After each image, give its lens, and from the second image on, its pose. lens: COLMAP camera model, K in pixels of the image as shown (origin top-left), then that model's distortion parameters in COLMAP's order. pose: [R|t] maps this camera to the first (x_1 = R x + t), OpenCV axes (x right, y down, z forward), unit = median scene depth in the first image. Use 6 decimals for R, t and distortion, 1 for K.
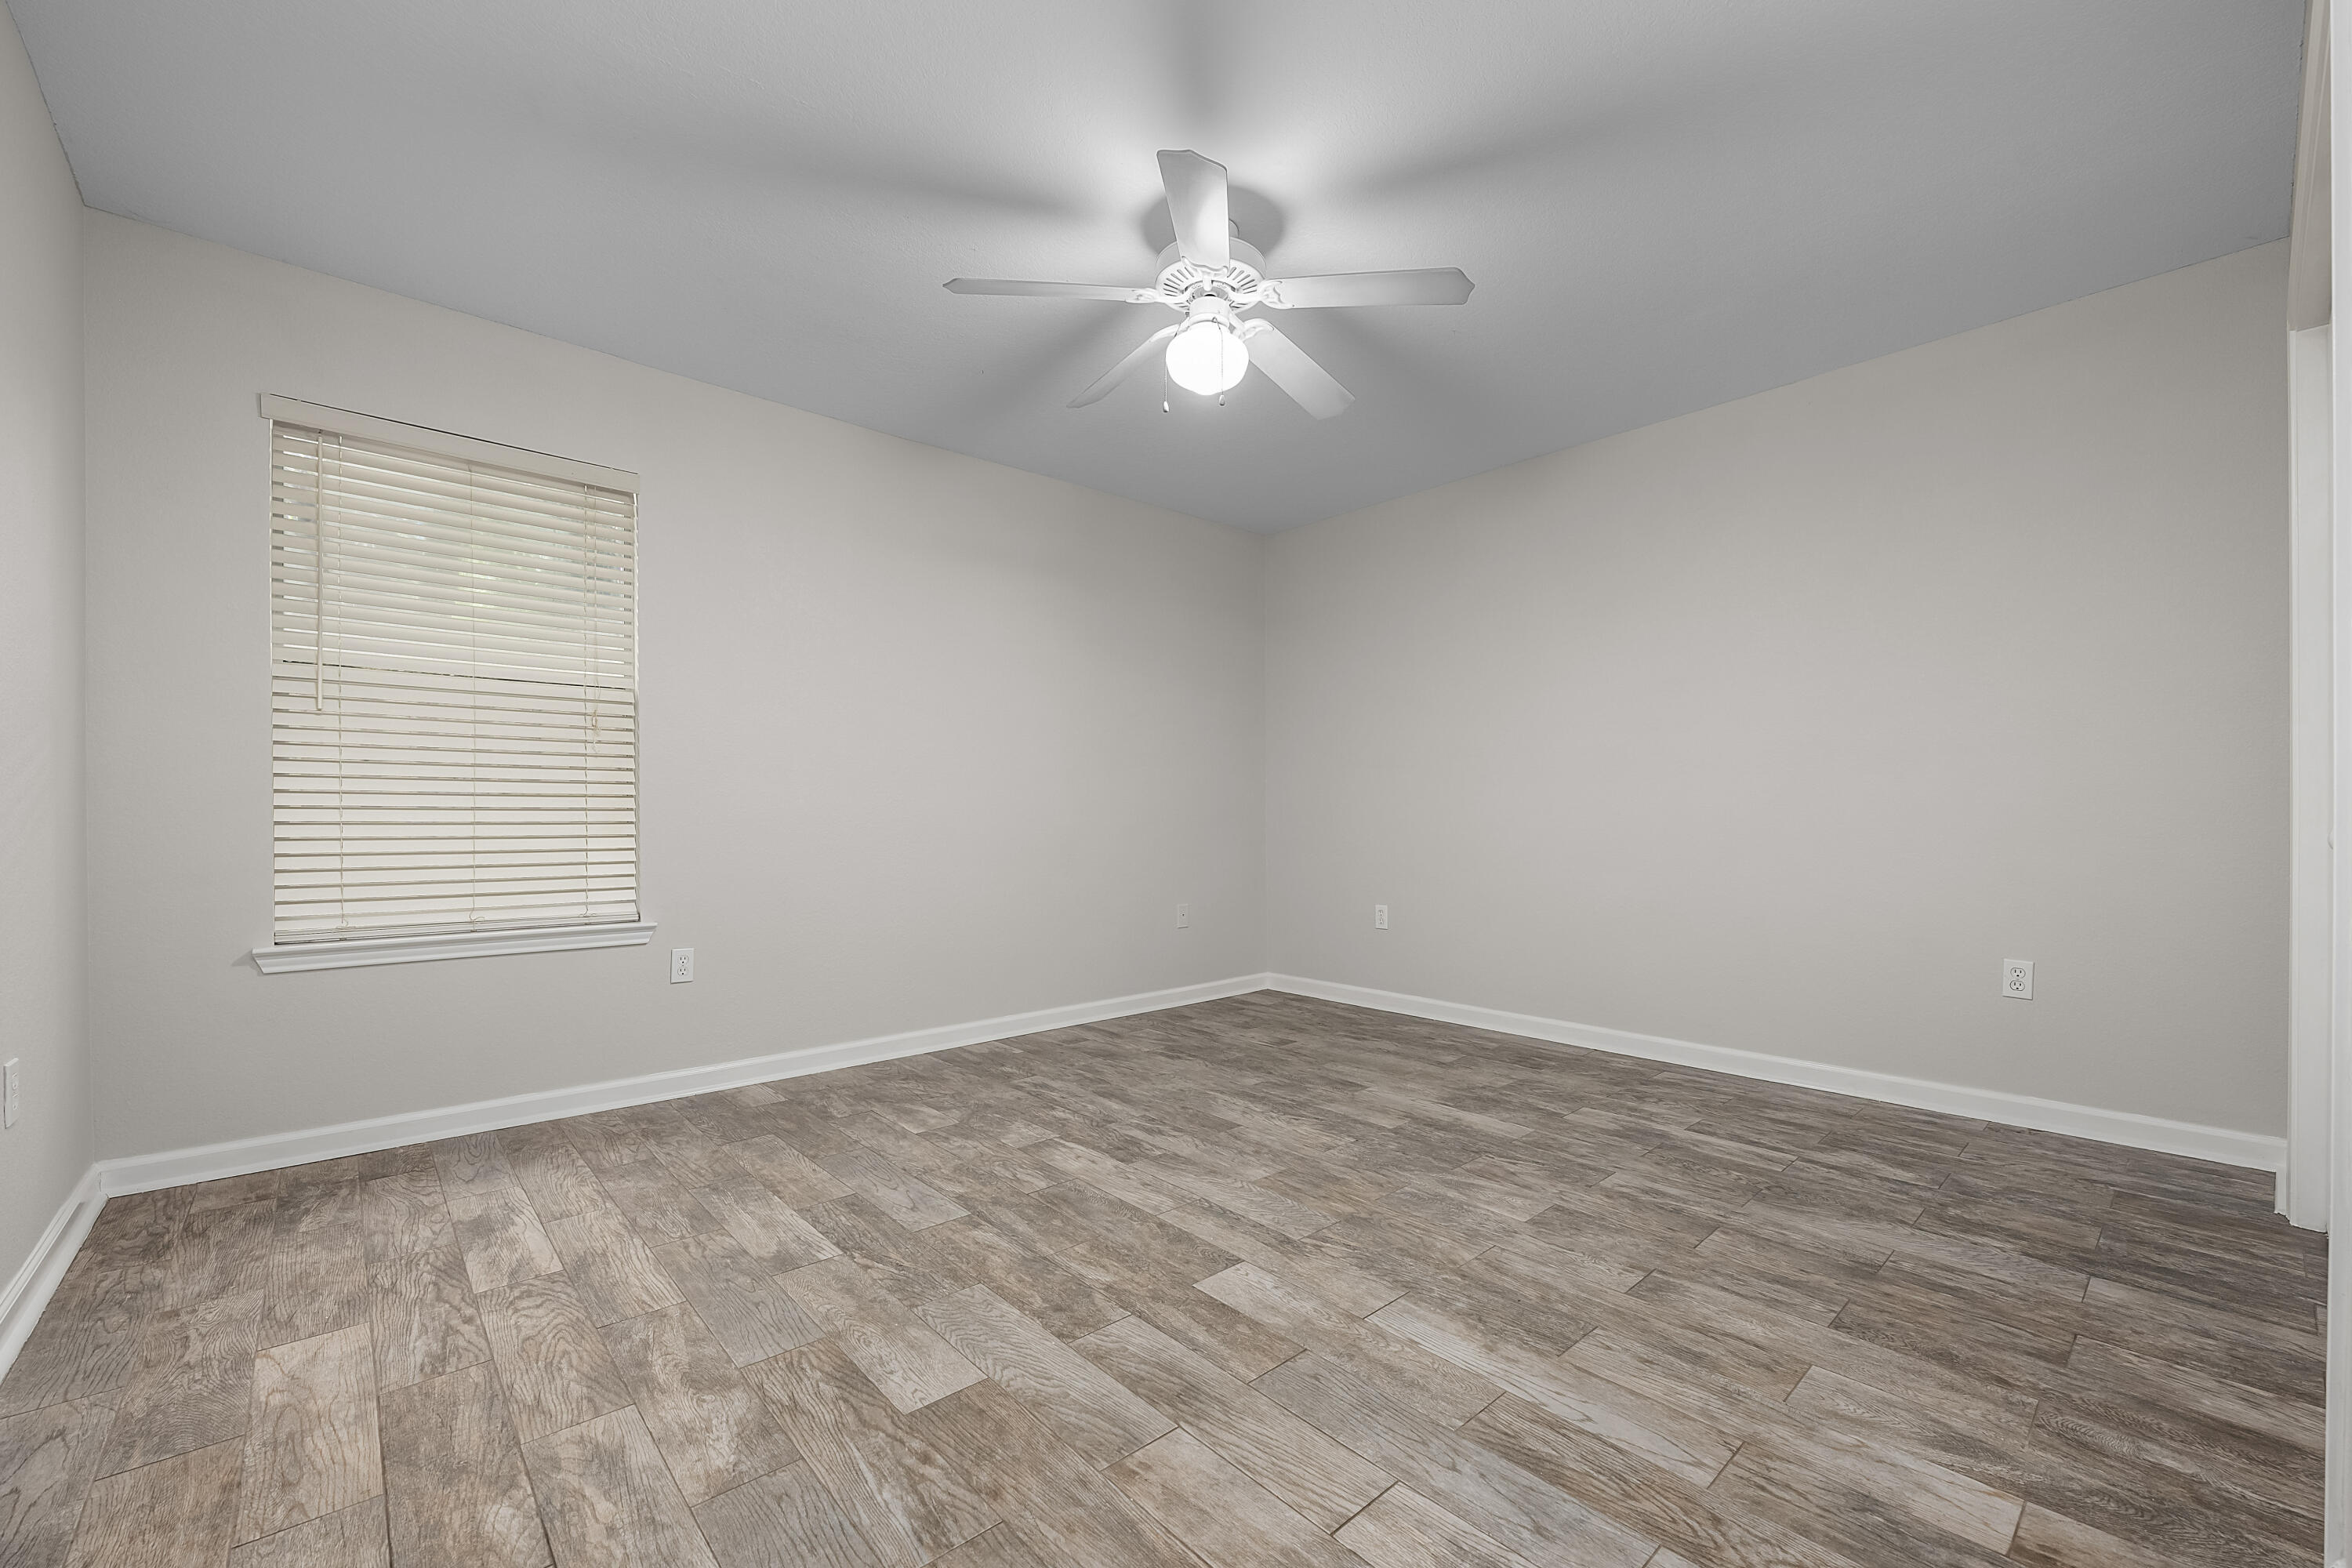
lens RADIAL K [[960.3, 0, 1193.2], [0, 960.3, 786.5], [0, 0, 1]] dist [0.000240, 0.000050]
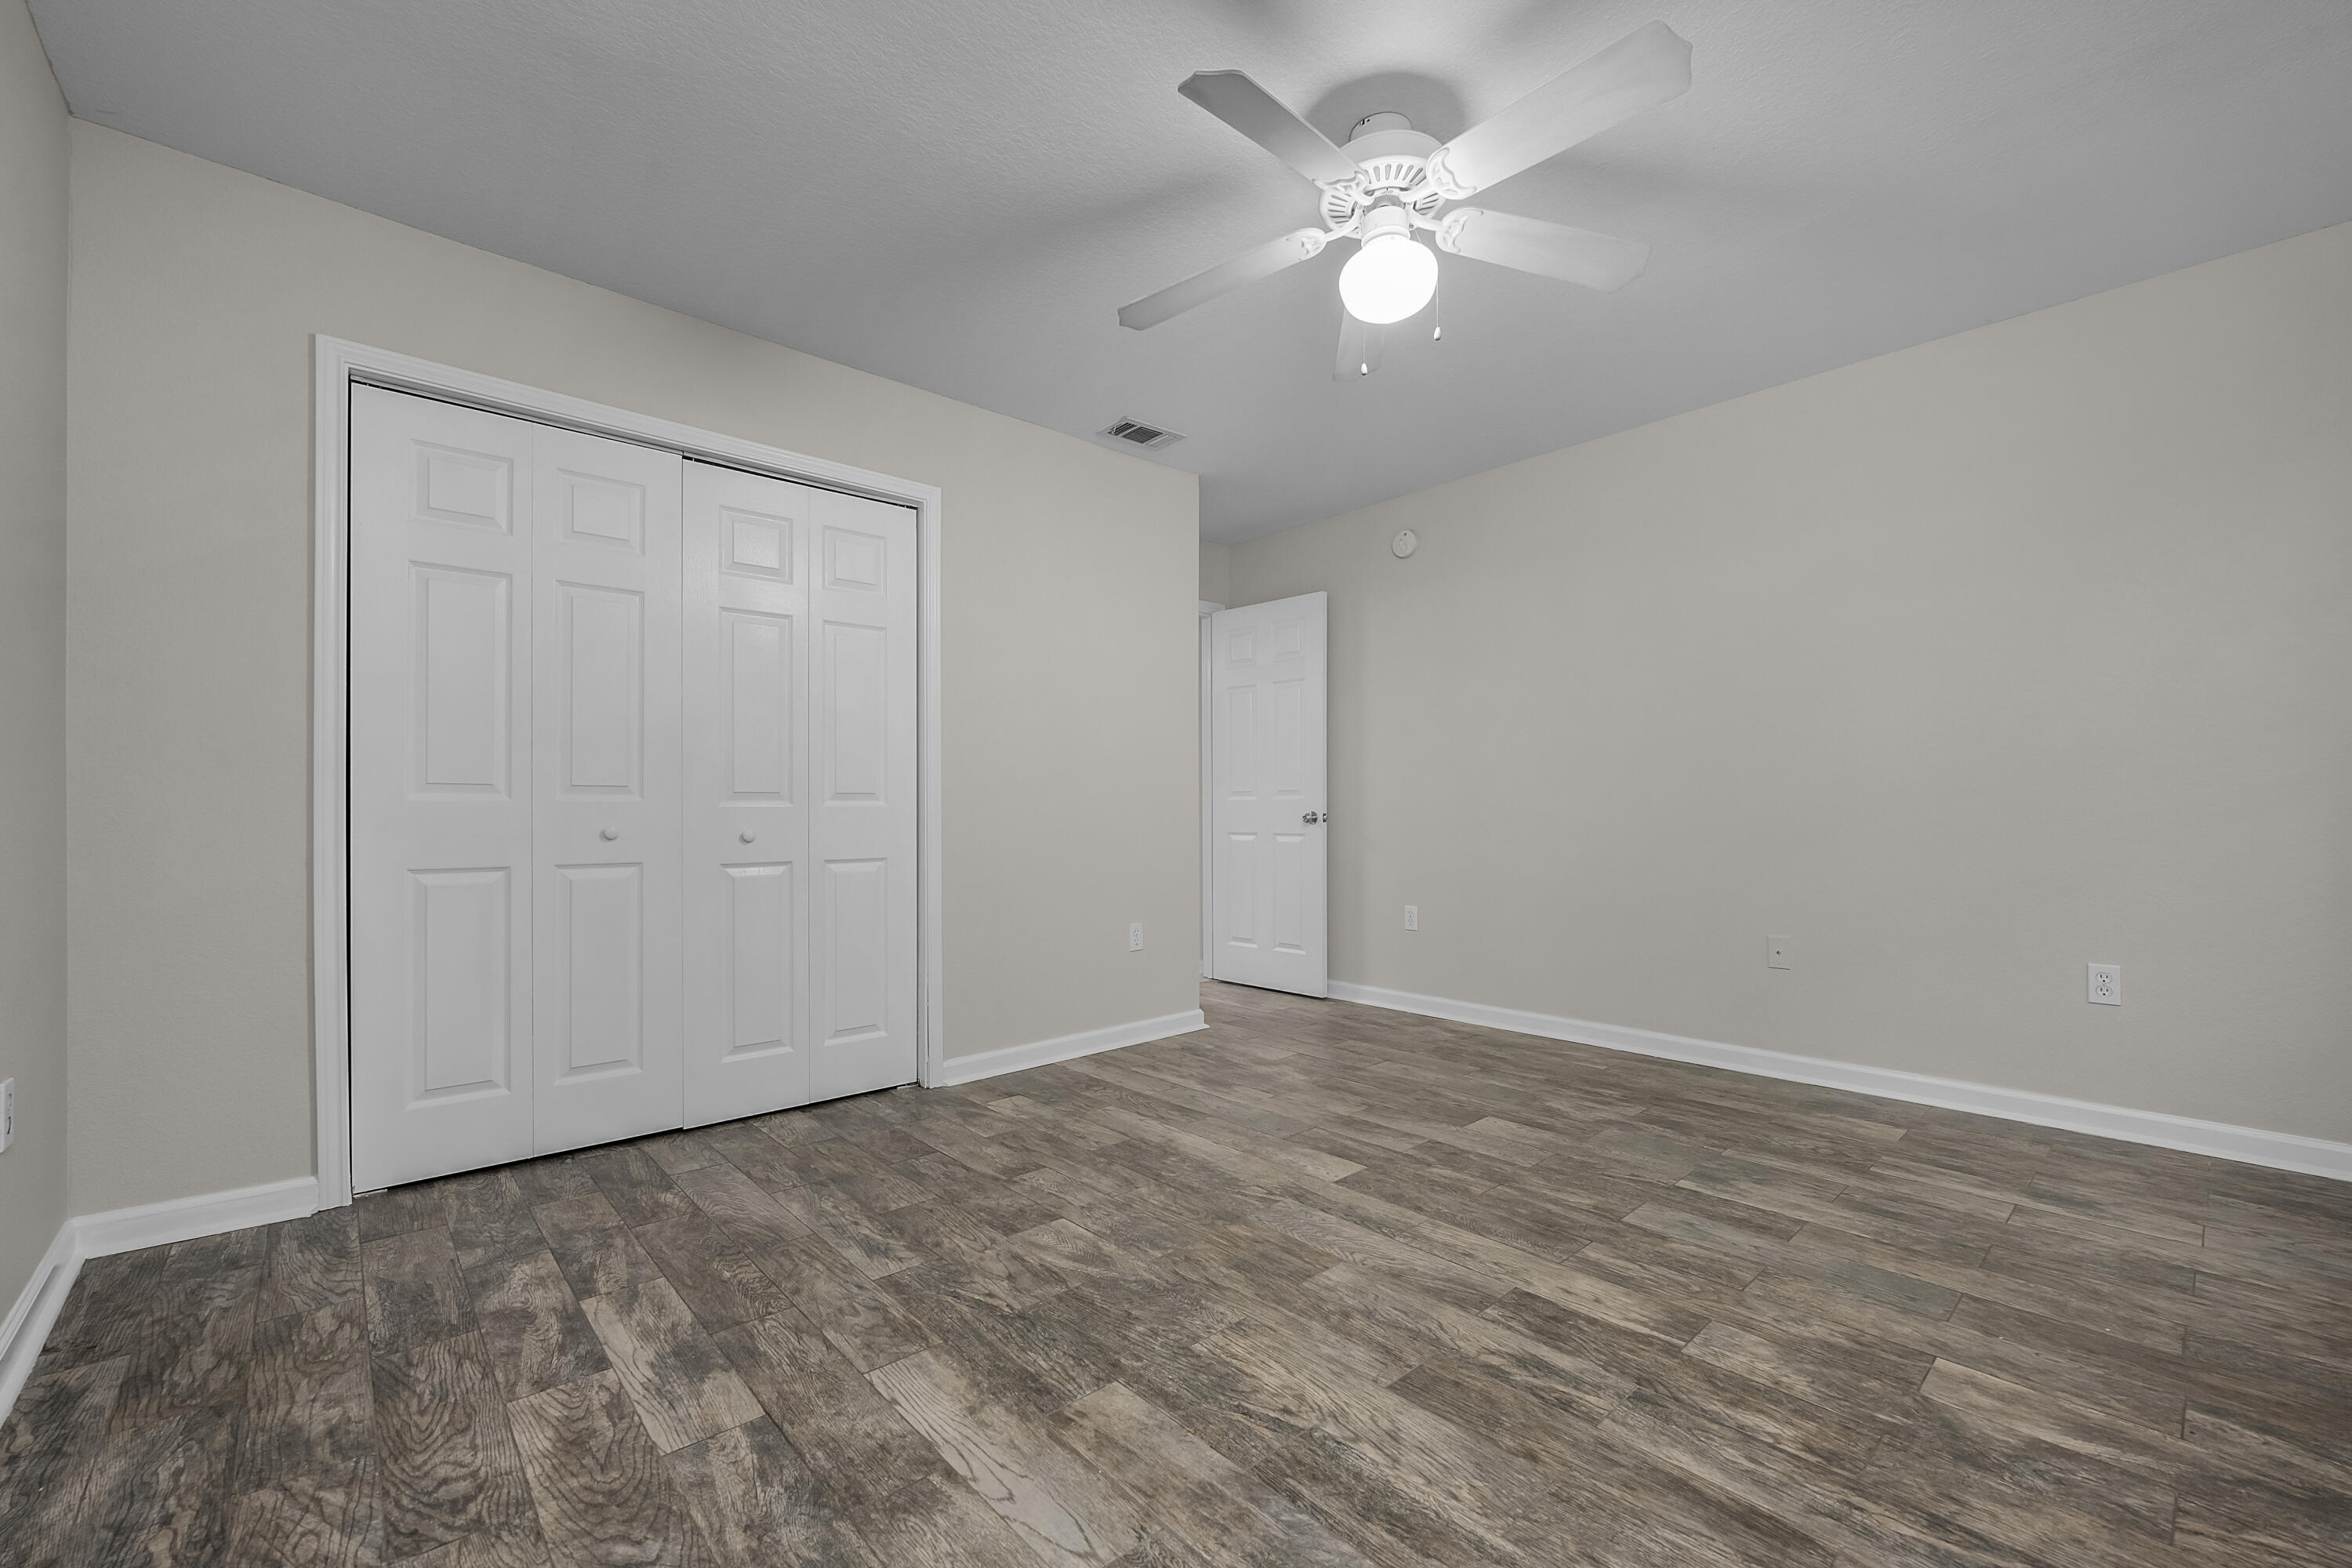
lens RADIAL K [[960.3, 0, 1193.2], [0, 960.3, 786.5], [0, 0, 1]] dist [0.000240, 0.000050]
pose [[-0.999983, 0.004476, -0.003851, 0.197580], [0.004662, 0.998760, -0.049557, 0.048446], [0.003624, -0.049574, -0.998764, 1.913584]]
